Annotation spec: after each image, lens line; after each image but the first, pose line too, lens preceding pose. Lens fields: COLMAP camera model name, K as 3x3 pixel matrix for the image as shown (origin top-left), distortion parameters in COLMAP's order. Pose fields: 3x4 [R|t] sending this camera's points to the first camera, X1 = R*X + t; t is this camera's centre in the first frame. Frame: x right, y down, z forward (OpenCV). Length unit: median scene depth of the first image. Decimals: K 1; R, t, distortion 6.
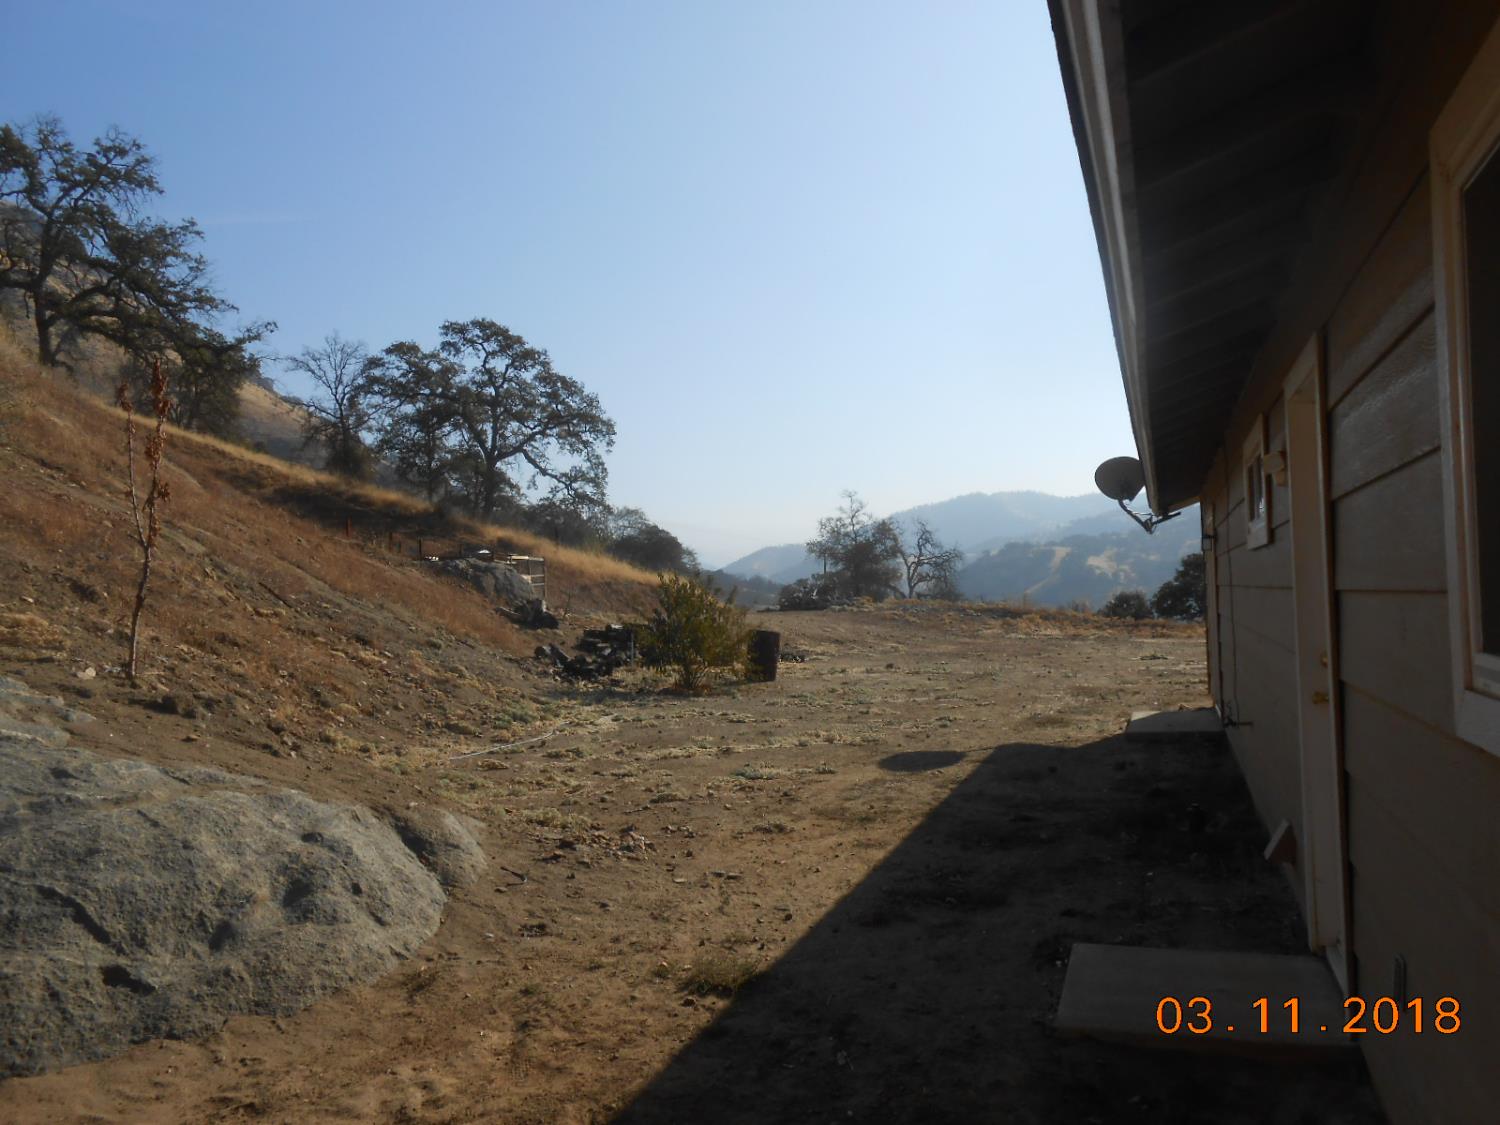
lens RADIAL K [[1154.2, 0, 750.0], [0, 1154.2, 562.5], [0, 0, 1]] dist [-0.076397, 0.009238]
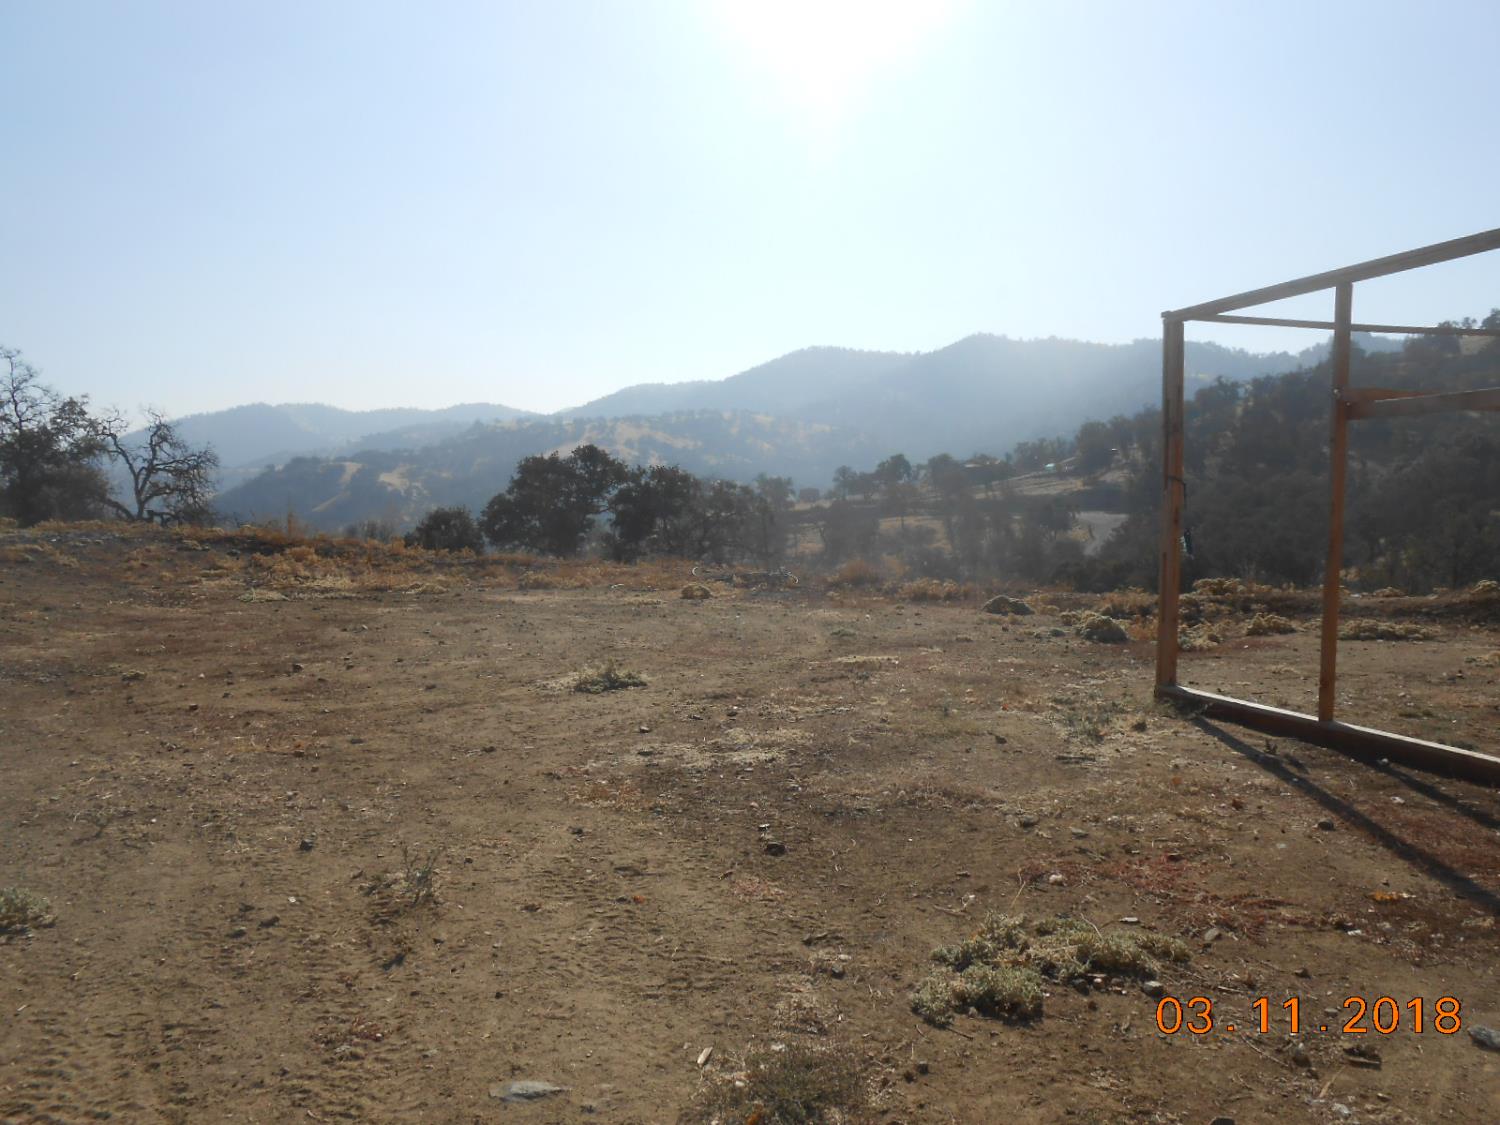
lens RADIAL K [[1154.2, 0, 750.0], [0, 1154.2, 562.5], [0, 0, 1]] dist [-0.076397, 0.009238]
pose [[0.825799, -0.028984, 0.563219, 0.074311], [-0.011680, 0.997585, 0.068462, 0.007575], [-0.563843, -0.063114, 0.823467, 0.273776]]
